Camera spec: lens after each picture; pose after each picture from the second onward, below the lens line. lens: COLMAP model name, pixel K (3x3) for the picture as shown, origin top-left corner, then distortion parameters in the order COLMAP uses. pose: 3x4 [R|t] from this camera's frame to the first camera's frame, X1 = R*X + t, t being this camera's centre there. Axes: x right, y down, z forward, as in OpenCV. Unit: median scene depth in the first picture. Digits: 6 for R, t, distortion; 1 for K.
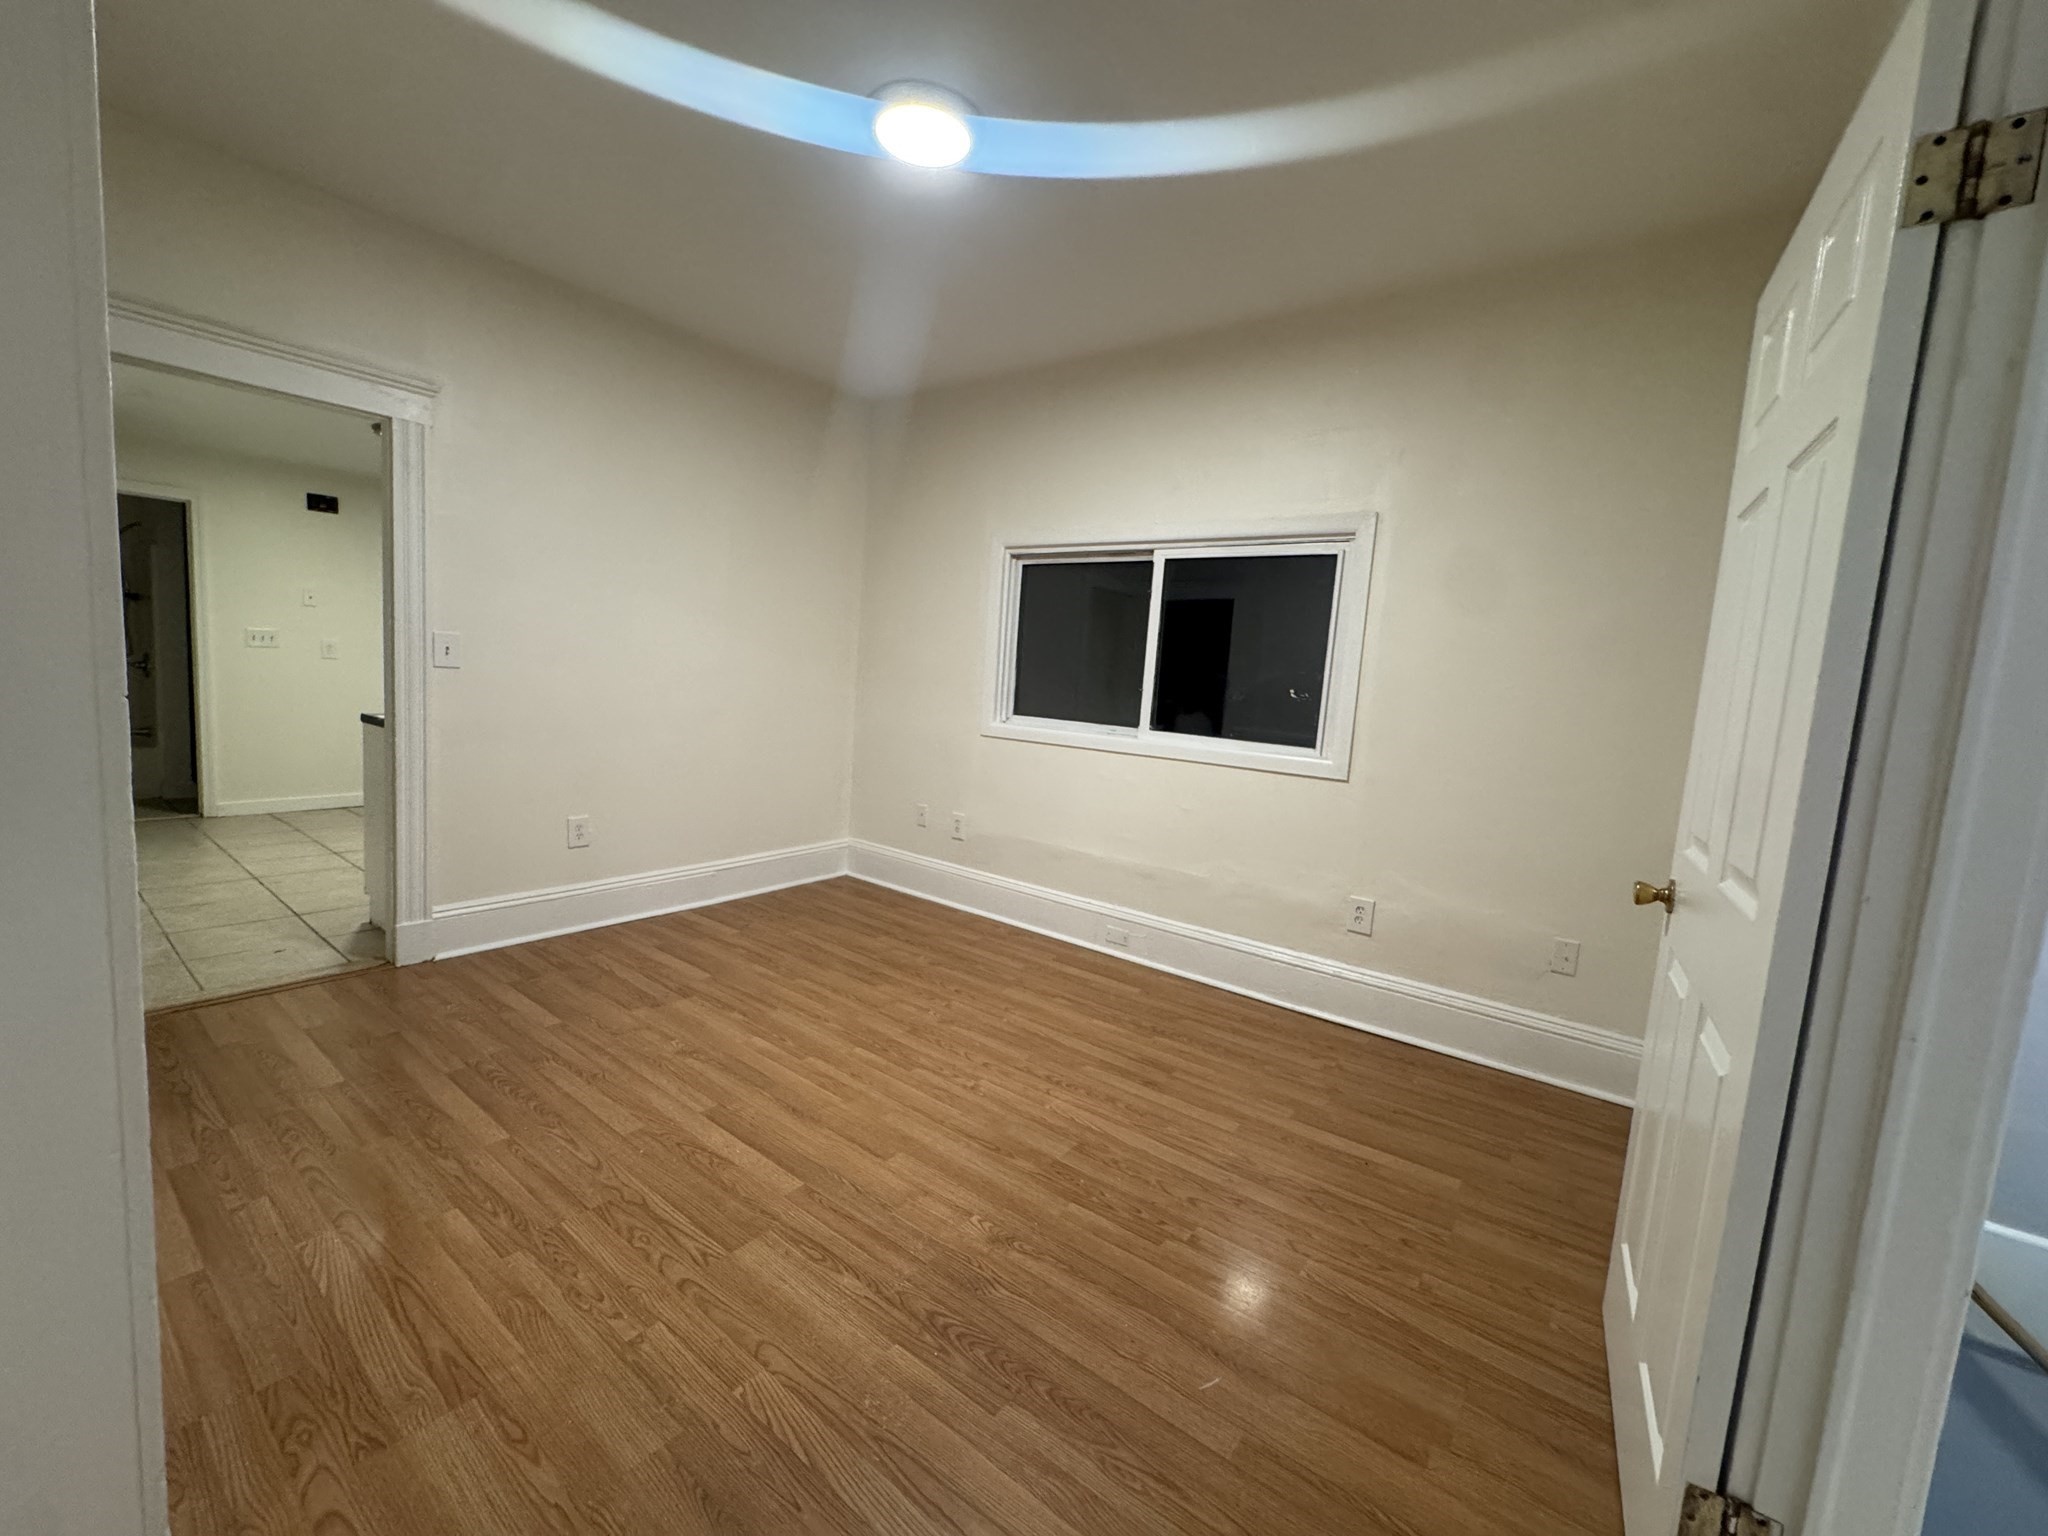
lens RADIAL K [[818.0, 0, 1022.0], [0, 818.0, 768.9], [0, 0, 1]] dist [-0.004920, -0.000077]
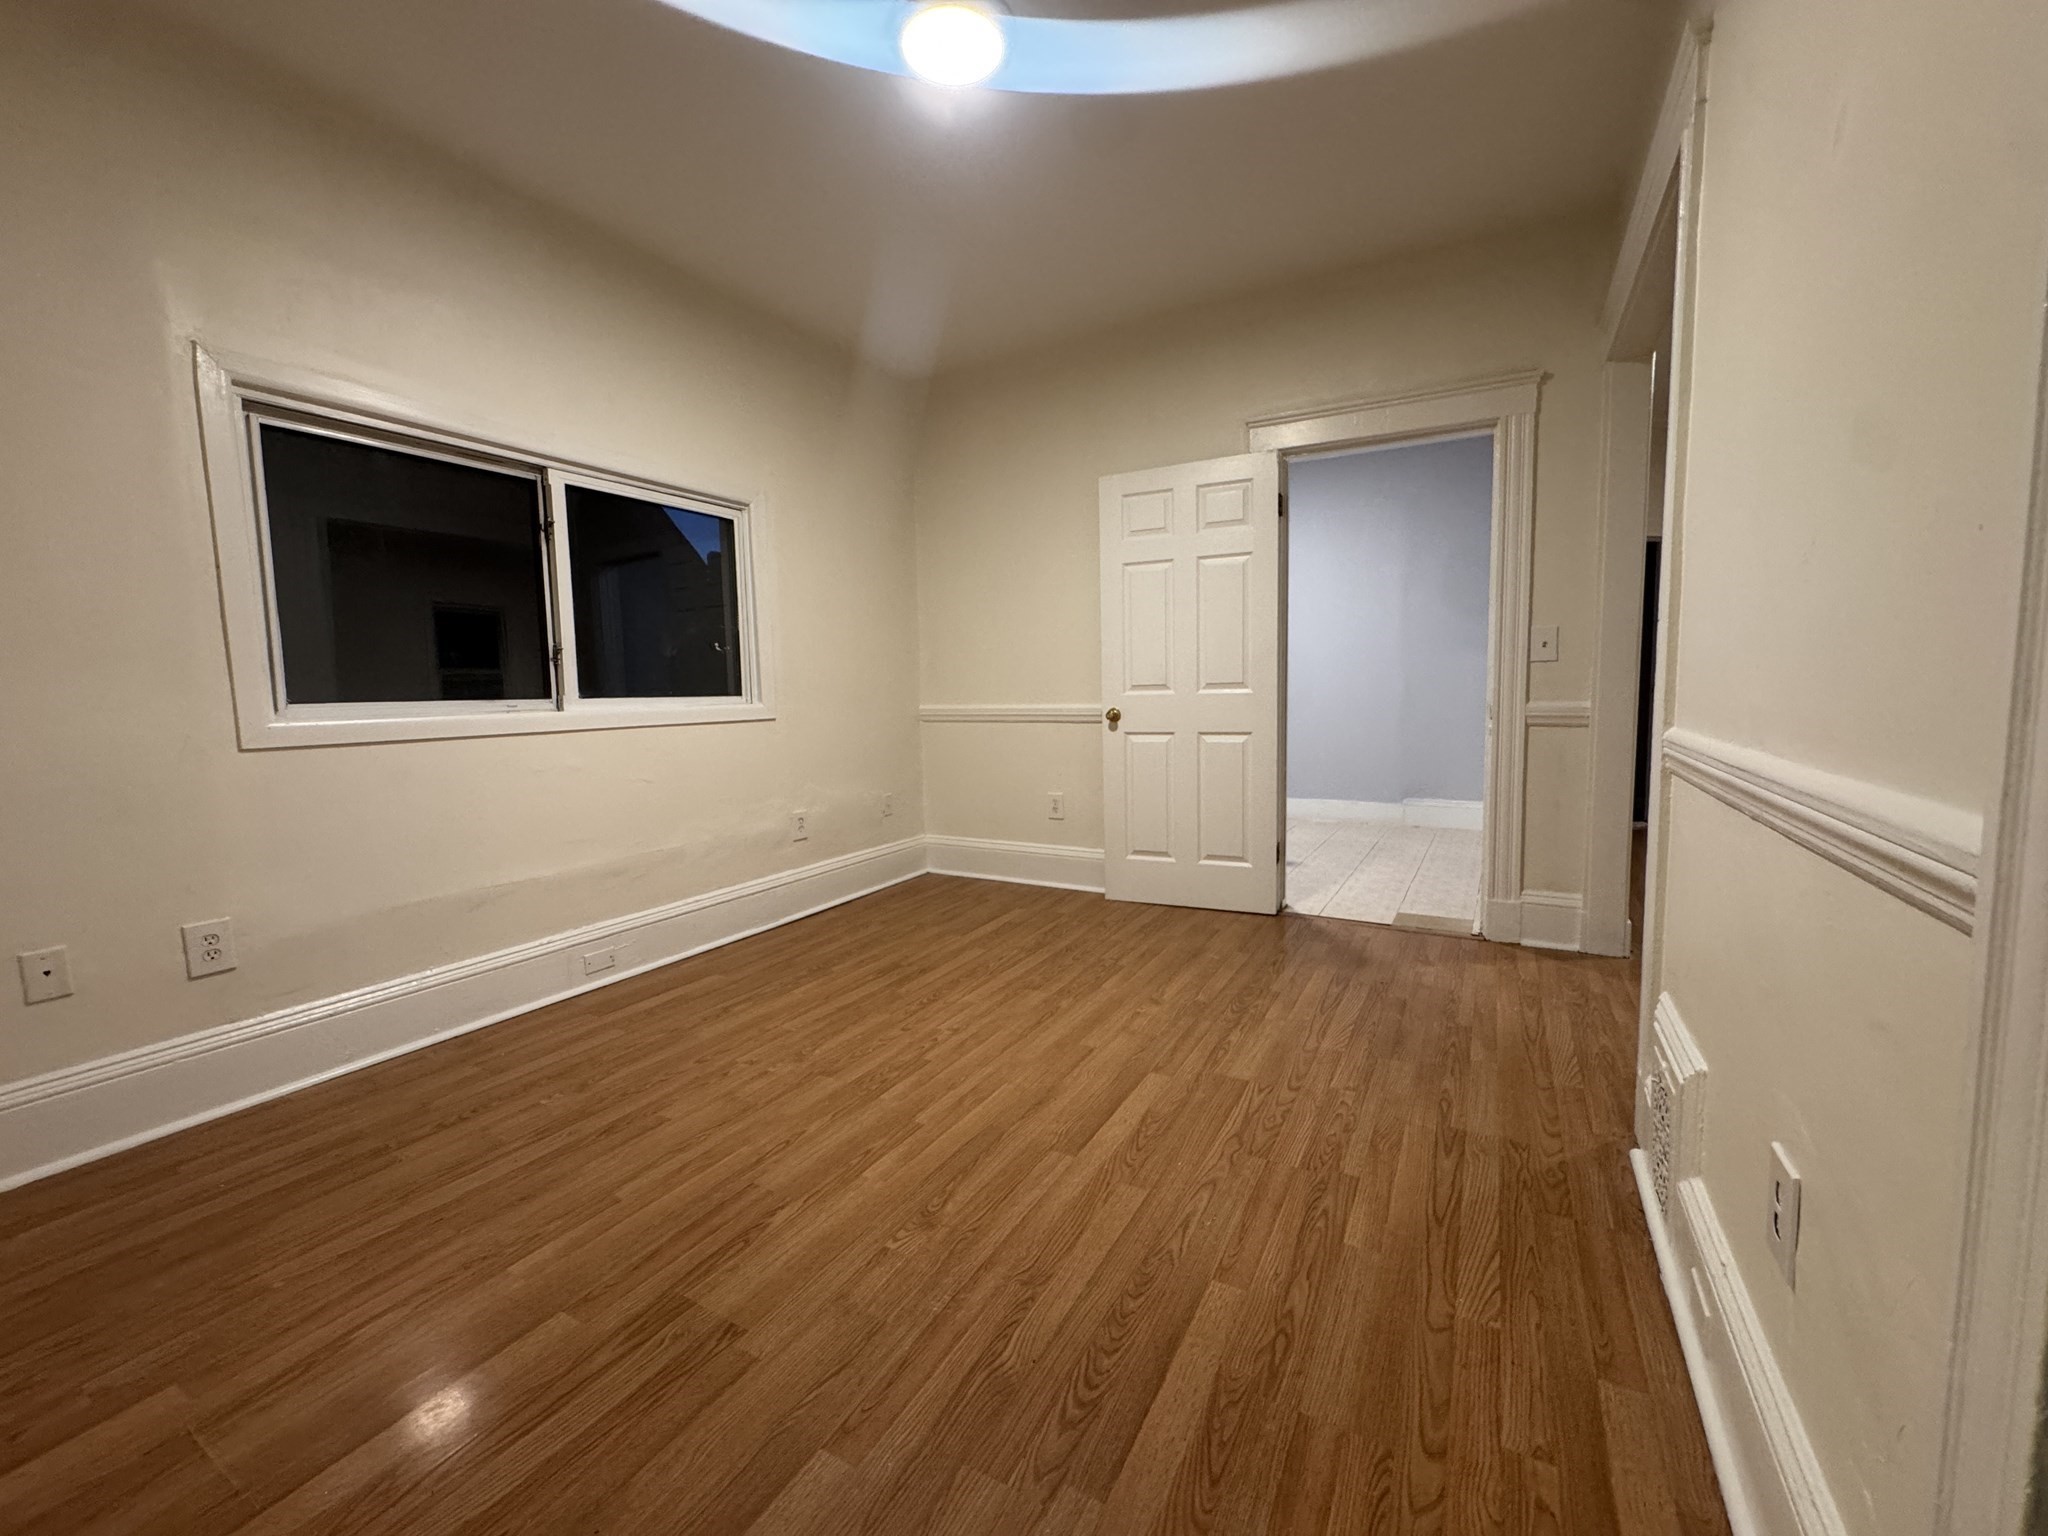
lens RADIAL K [[818.0, 0, 1022.0], [0, 818.0, 768.9], [0, 0, 1]] dist [-0.004920, -0.000077]
pose [[-0.129195, -0.161159, 0.978436, -0.929621], [0.125397, 0.976129, 0.177337, -0.090711], [-0.983659, 0.145604, -0.105903, 0.893189]]
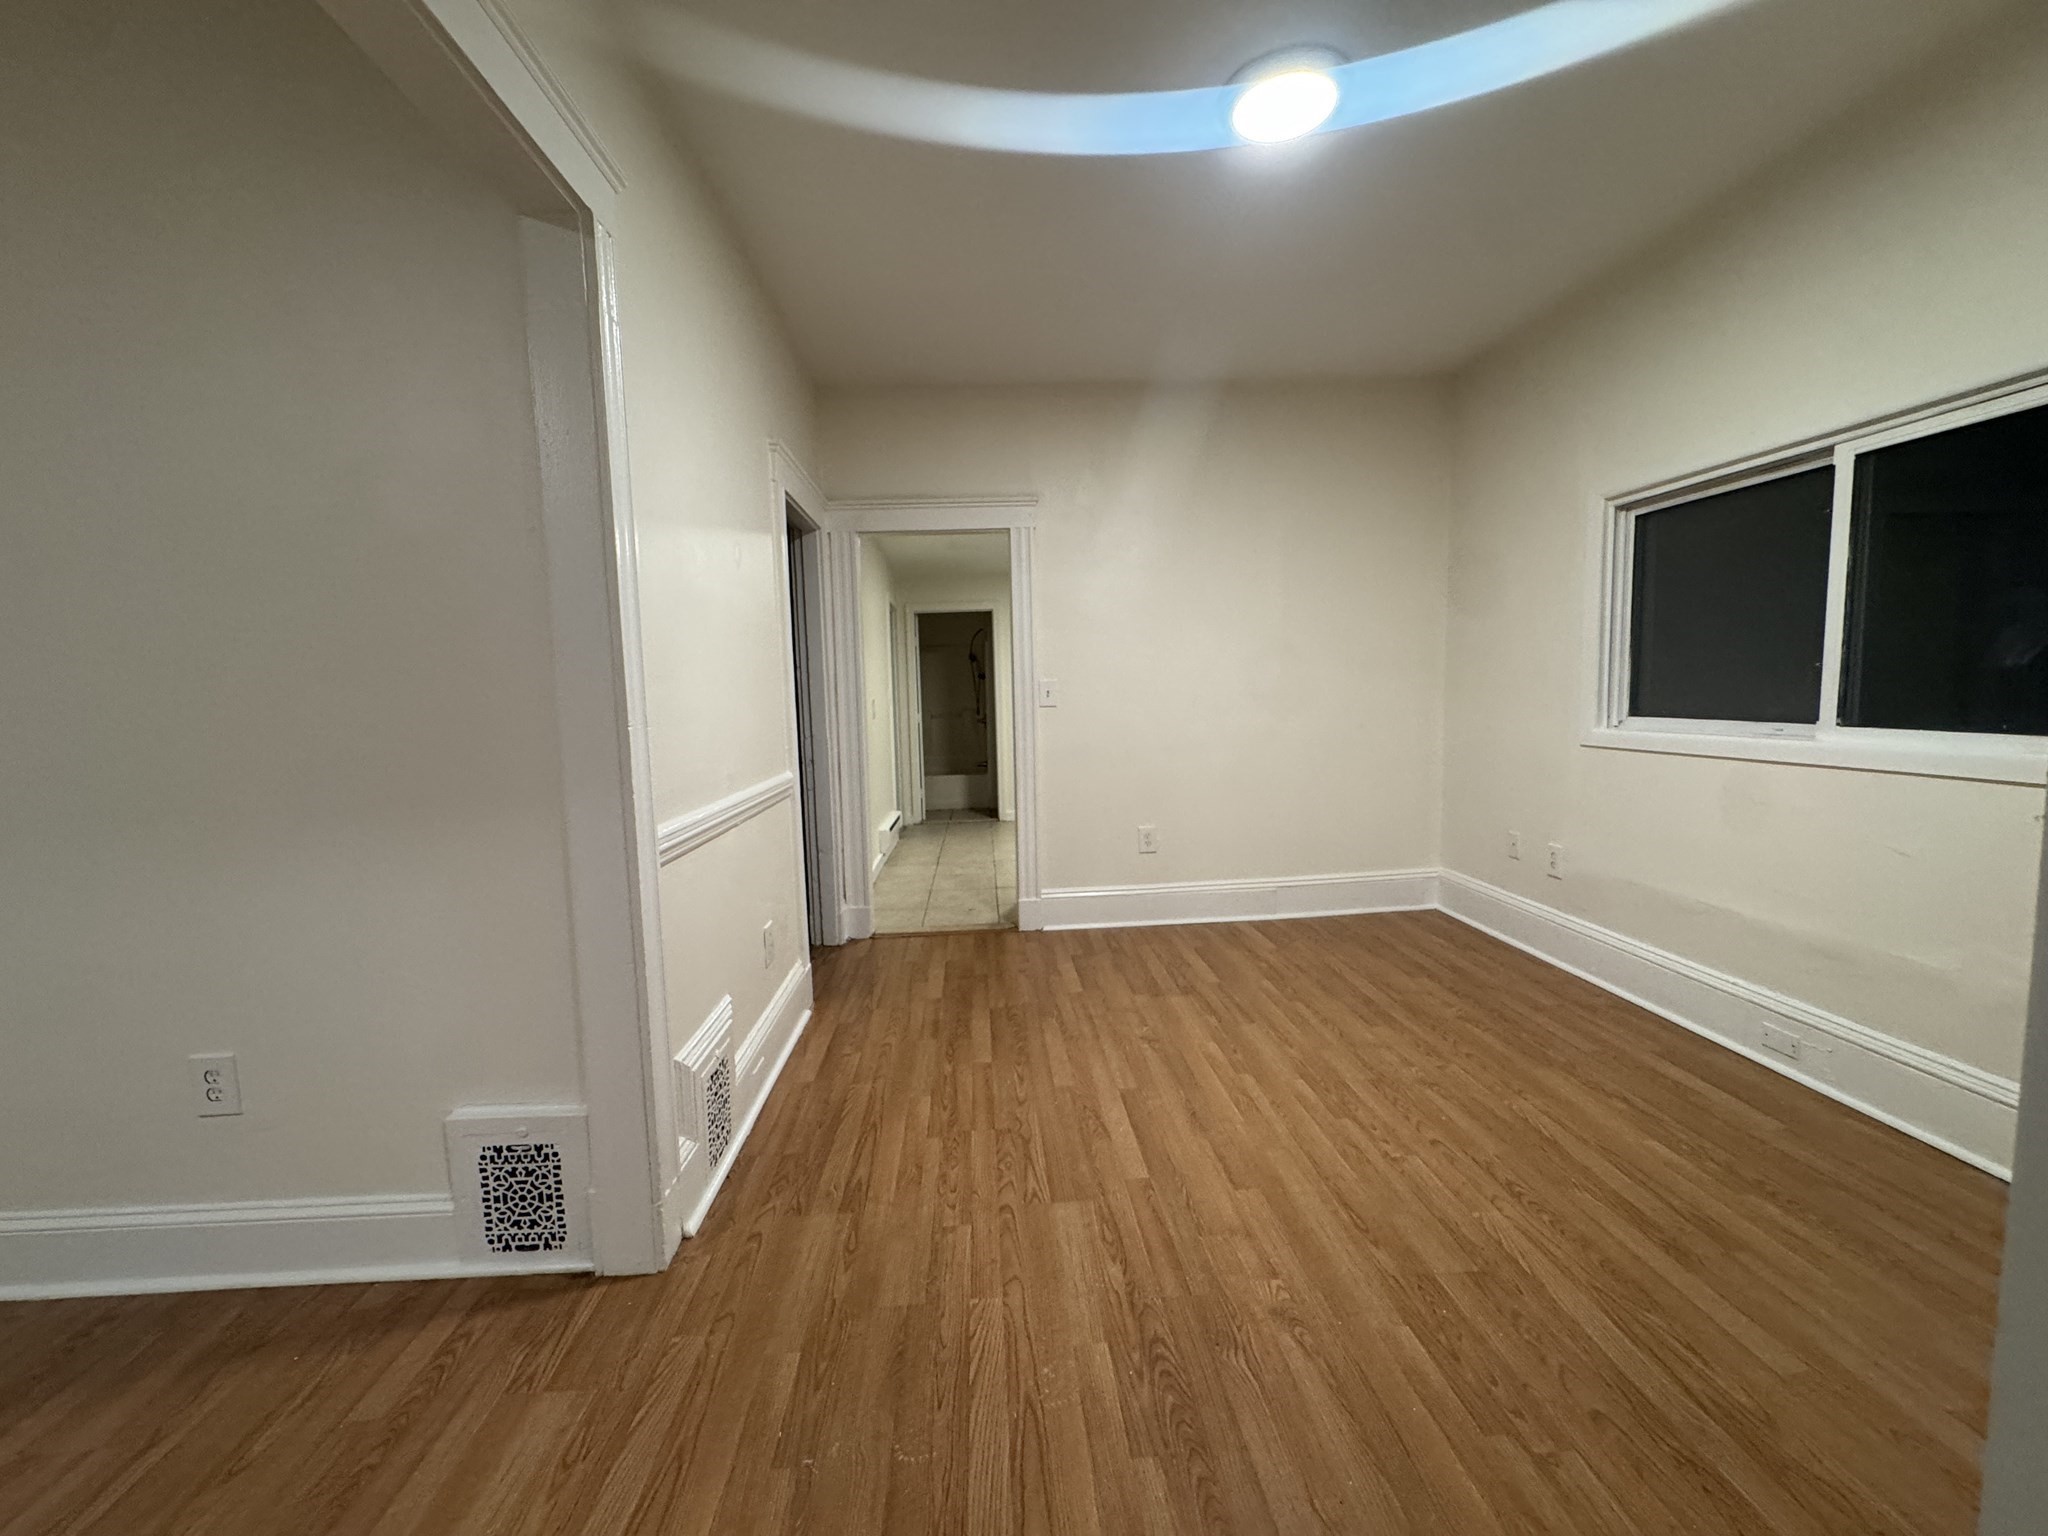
lens RADIAL K [[818.0, 0, 1022.0], [0, 818.0, 768.9], [0, 0, 1]] dist [-0.004920, -0.000077]
pose [[0.644006, -0.014370, -0.764885, 0.310687], [-0.012873, 0.999478, -0.029616, 0.017003], [0.764912, 0.028919, 0.643485, 0.141840]]
